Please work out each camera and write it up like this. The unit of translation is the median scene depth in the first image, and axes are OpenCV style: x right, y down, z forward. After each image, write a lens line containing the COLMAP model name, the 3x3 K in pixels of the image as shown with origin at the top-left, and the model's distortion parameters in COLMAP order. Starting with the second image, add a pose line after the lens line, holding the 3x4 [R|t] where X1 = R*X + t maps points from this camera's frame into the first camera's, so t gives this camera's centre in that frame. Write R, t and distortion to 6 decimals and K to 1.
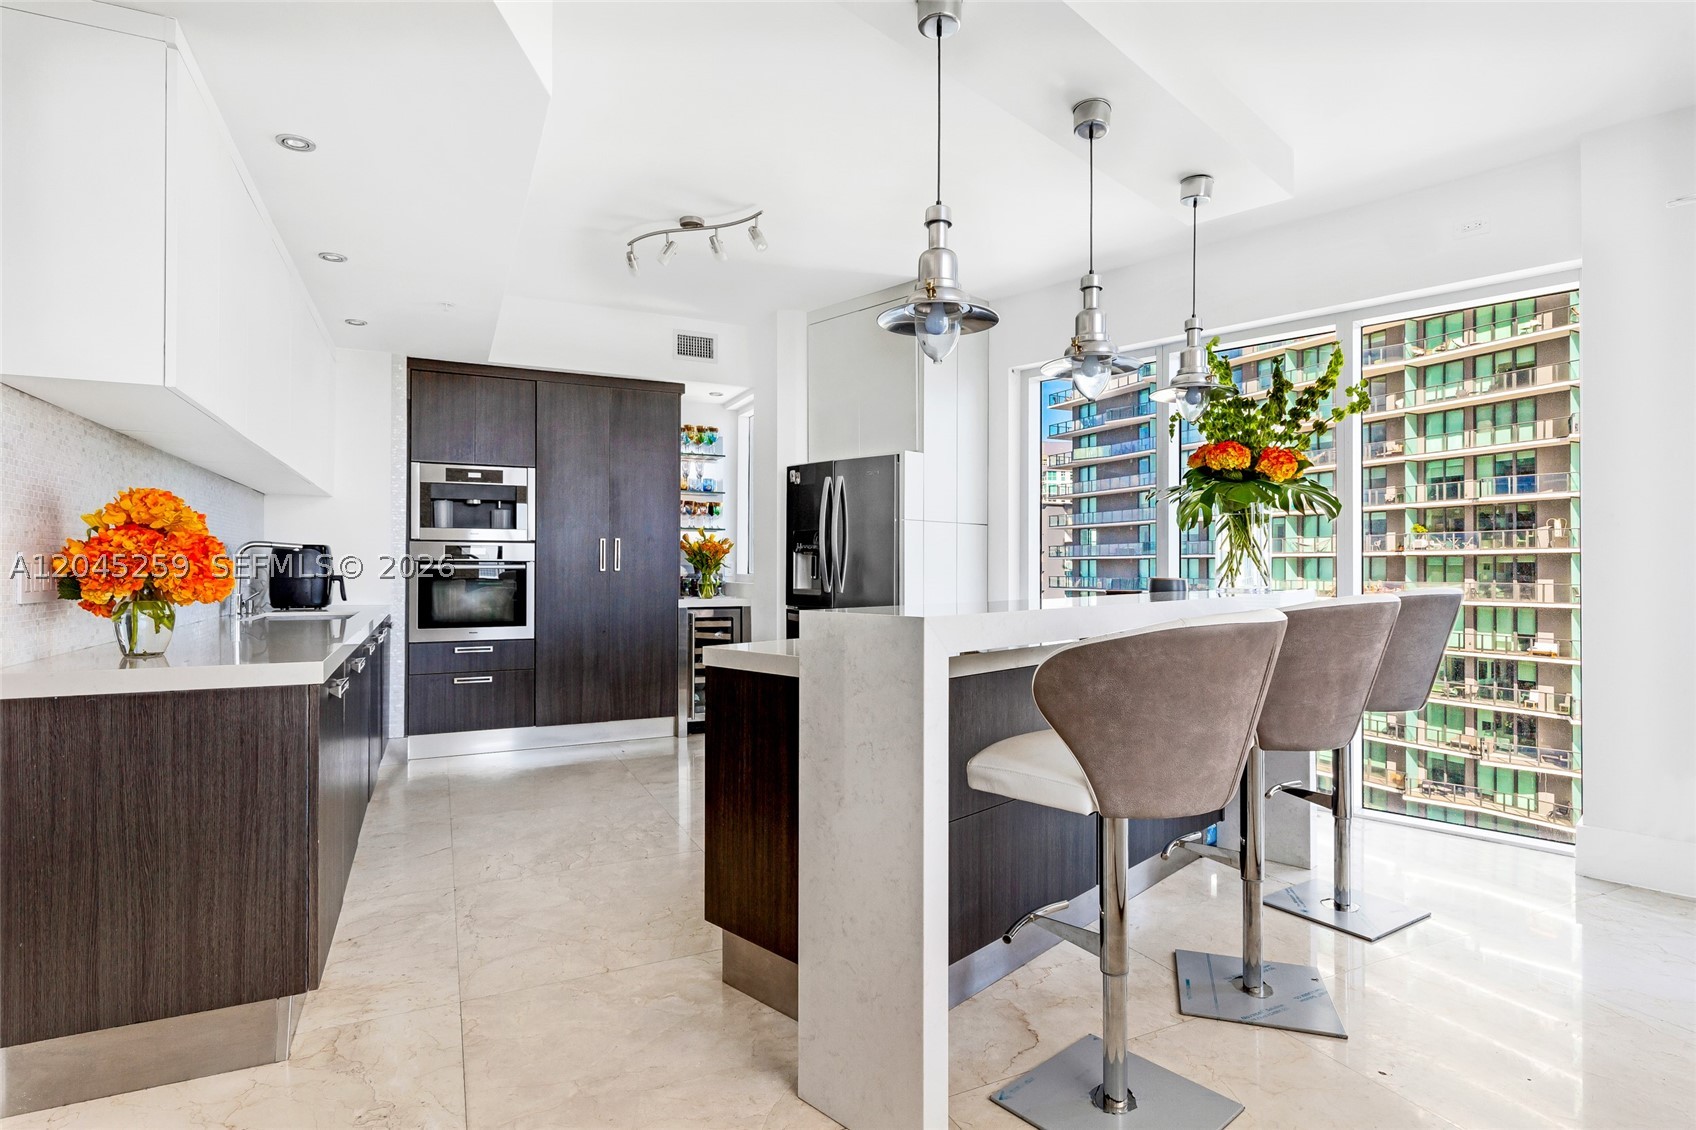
lens RADIAL K [[862.0, 0, 853.1], [0, 862.0, 568.5], [0, 0, 1]] dist [-0.005377, -0.001042]
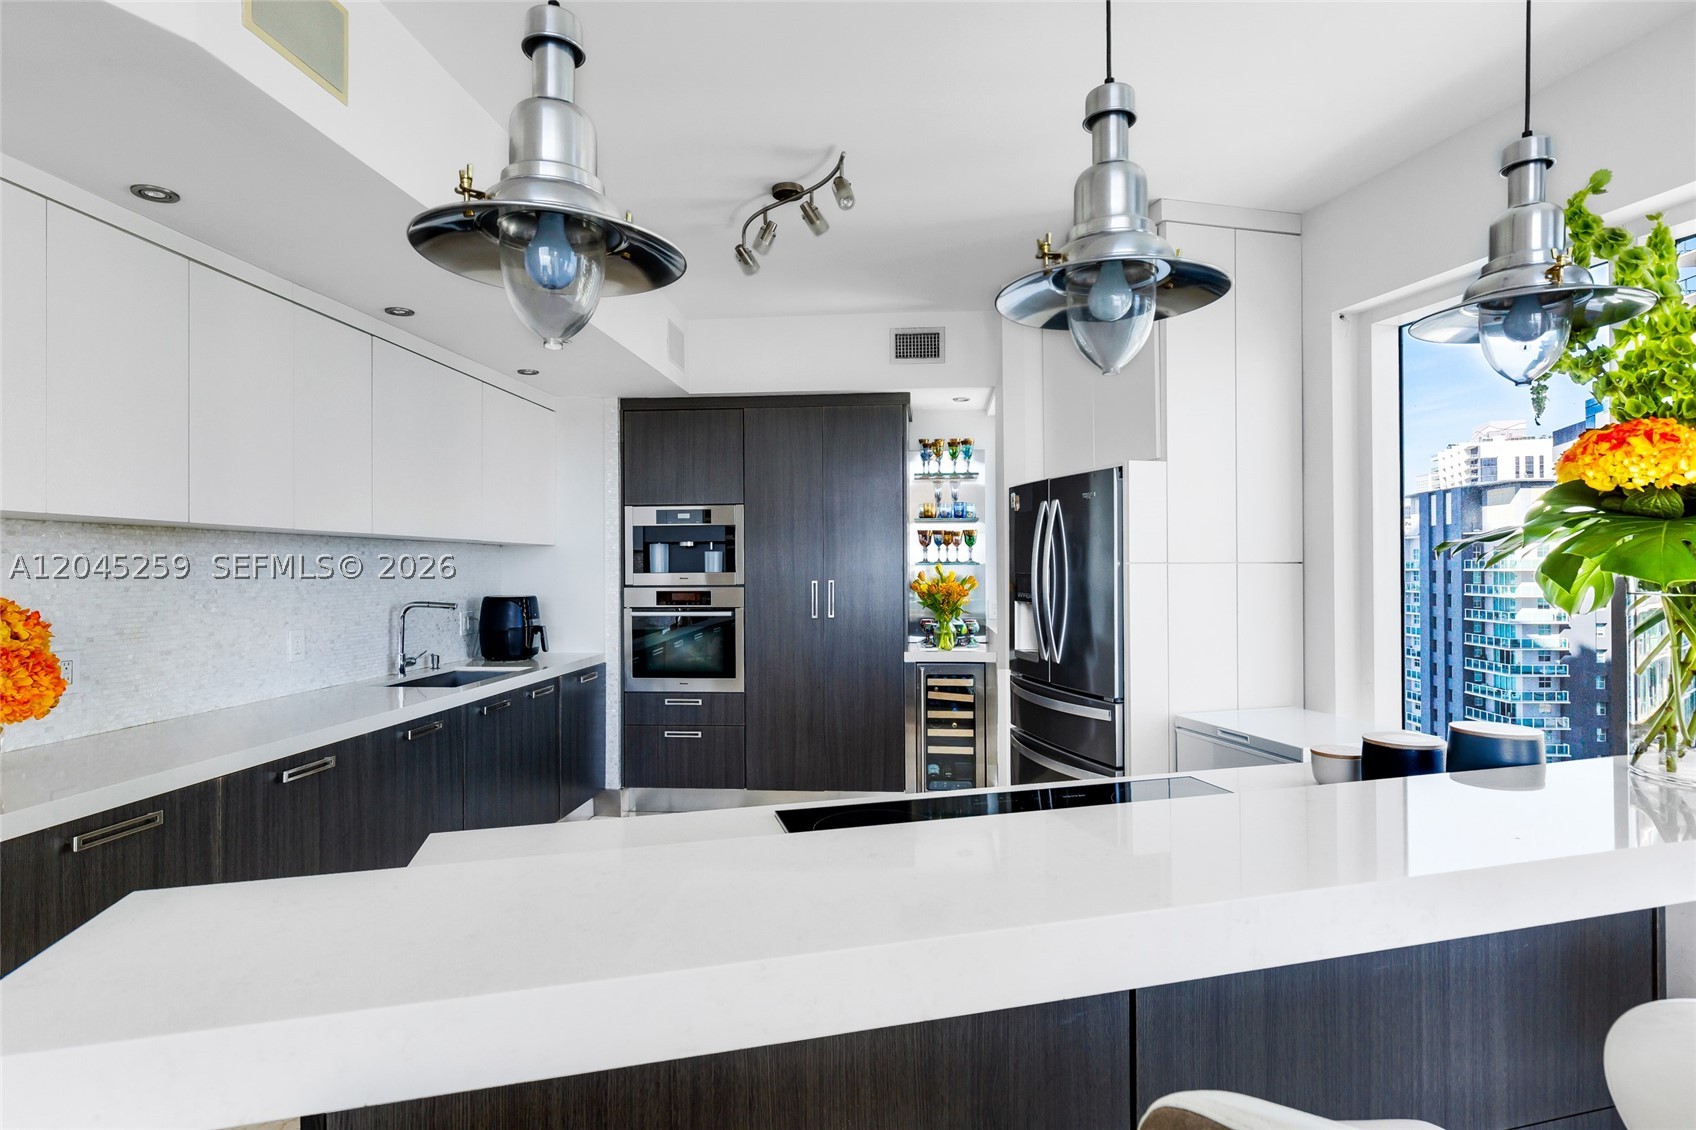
lens RADIAL K [[862.0, 0, 853.1], [0, 862.0, 568.5], [0, 0, 1]] dist [-0.005377, -0.001042]
pose [[0.870557, -0.009901, -0.491969, 0.181867], [0.009920, 0.999947, -0.002572, -0.046626], [0.491968, -0.002642, 0.870609, 0.271152]]
